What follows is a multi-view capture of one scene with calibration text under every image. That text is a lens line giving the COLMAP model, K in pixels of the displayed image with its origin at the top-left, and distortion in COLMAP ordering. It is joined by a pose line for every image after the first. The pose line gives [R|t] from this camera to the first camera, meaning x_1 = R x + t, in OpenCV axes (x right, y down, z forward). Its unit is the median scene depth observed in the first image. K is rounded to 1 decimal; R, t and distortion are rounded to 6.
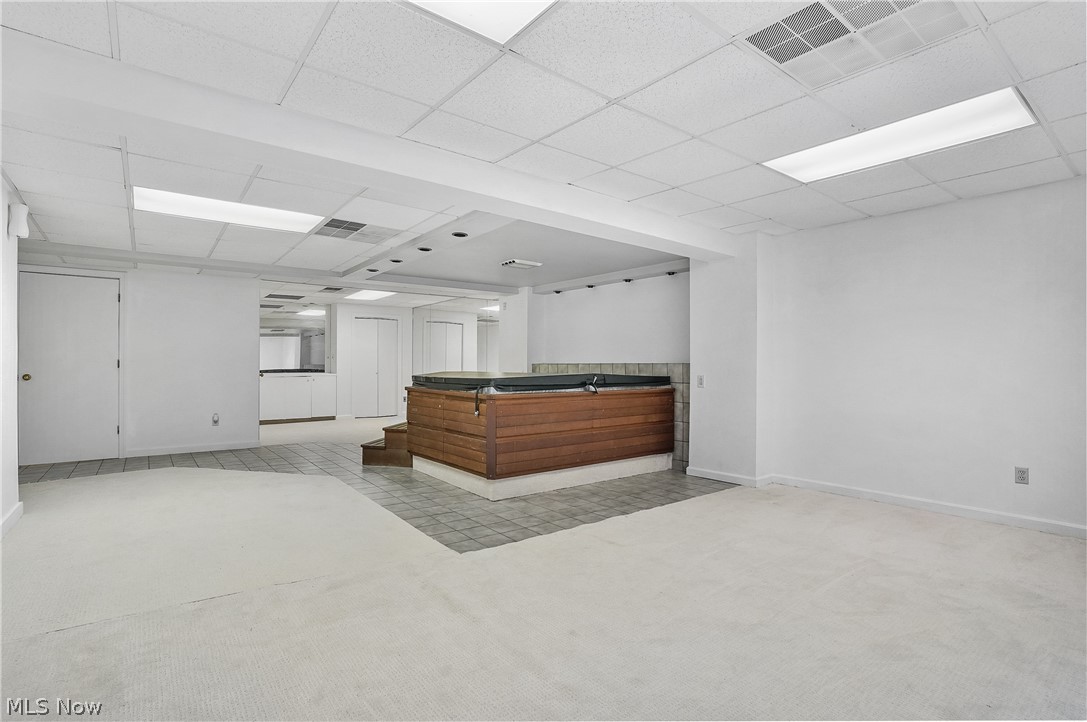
lens RADIAL K [[528.9, 0, 543.5], [0, 528.9, 361.0], [0, 0, 1]] dist [-0.037208, 0.000800]
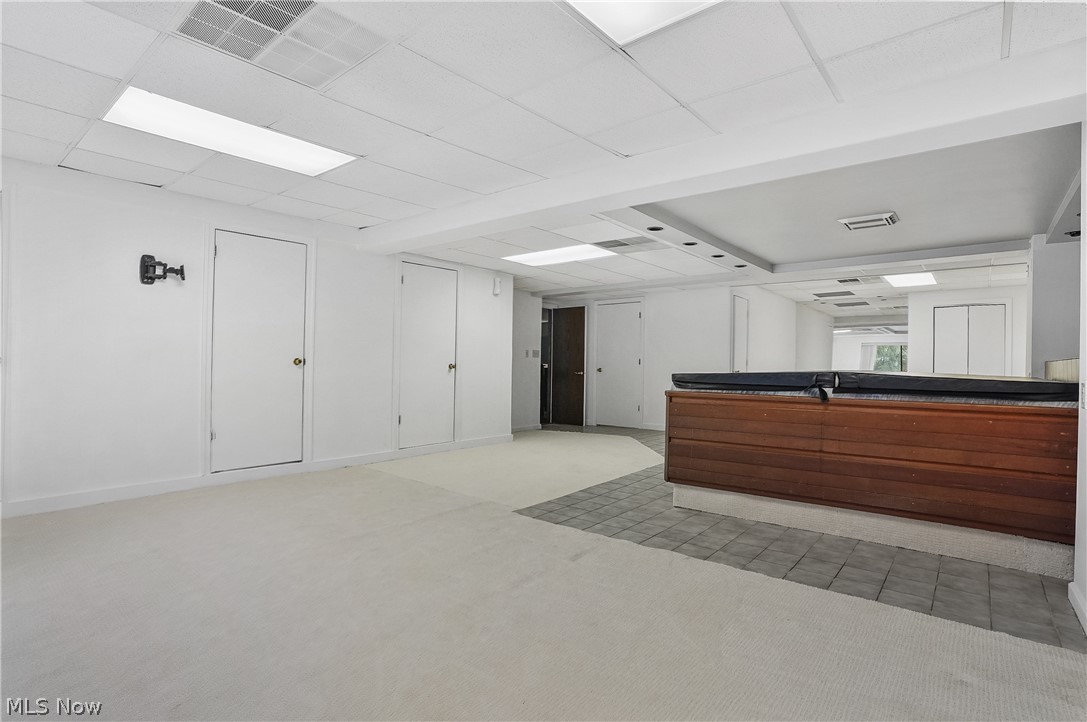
lens RADIAL K [[528.9, 0, 543.5], [0, 528.9, 361.0], [0, 0, 1]] dist [-0.037208, 0.000800]
pose [[0.230666, -0.005881, -0.973015, 0.779371], [0.001465, 0.999983, -0.005697, 0.015864], [0.973032, -0.000112, 0.230671, 0.581253]]
